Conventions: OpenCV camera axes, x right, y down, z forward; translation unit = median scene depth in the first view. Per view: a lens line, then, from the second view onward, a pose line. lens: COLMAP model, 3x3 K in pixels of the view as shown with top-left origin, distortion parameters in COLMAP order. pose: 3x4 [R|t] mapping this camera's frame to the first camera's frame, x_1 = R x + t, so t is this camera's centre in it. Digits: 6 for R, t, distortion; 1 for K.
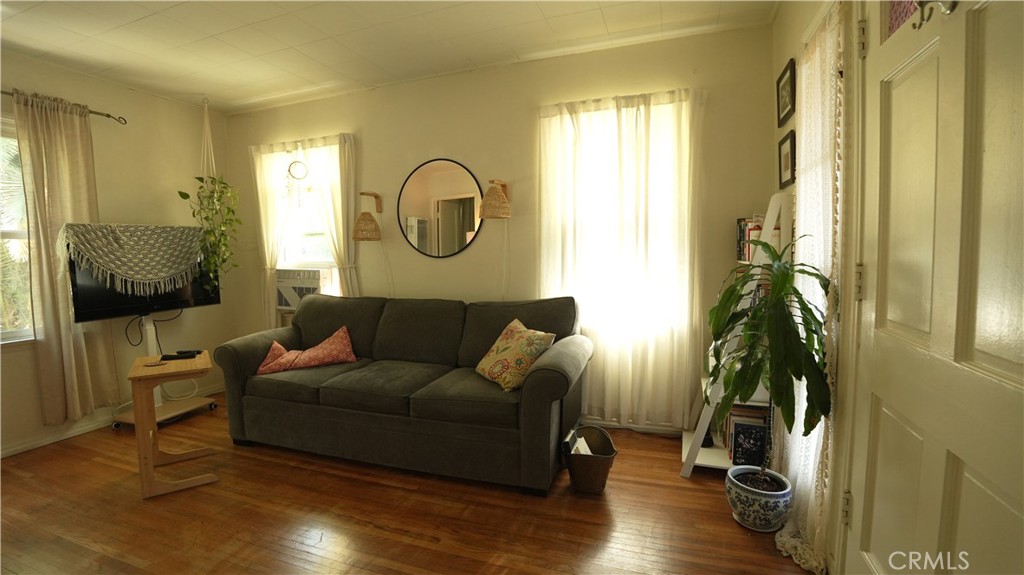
lens RADIAL K [[459.3, 0, 512.0], [0, 459.3, 287.5], [0, 0, 1]] dist [-0.061697, 0.015546]
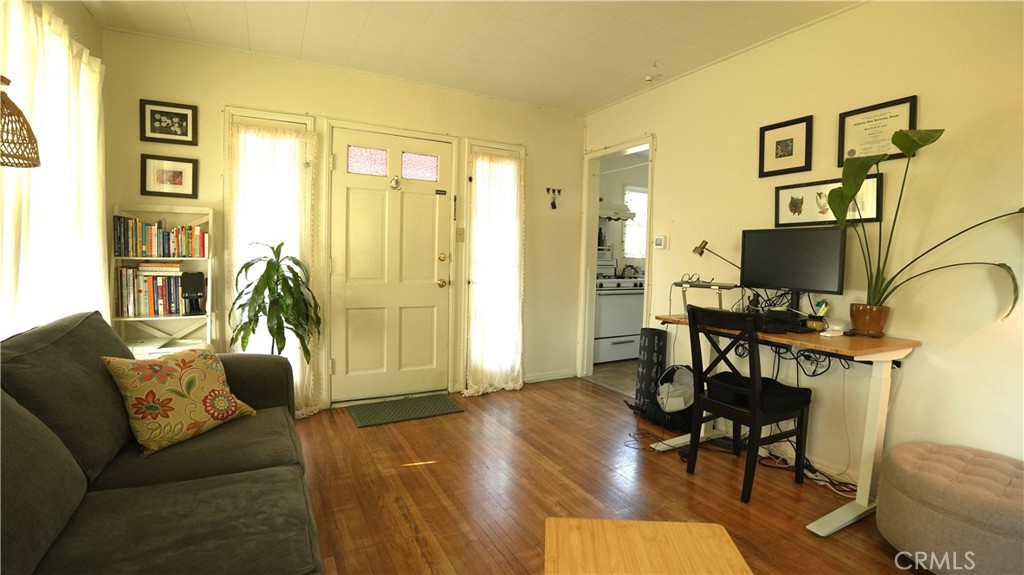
lens RADIAL K [[459.3, 0, 512.0], [0, 459.3, 287.5], [0, 0, 1]] dist [-0.061697, 0.015546]
pose [[-0.745475, -0.058304, 0.663979, -0.696043], [0.033441, 0.991641, 0.124622, -0.066258], [-0.665694, 0.115107, -0.737293, 0.993569]]
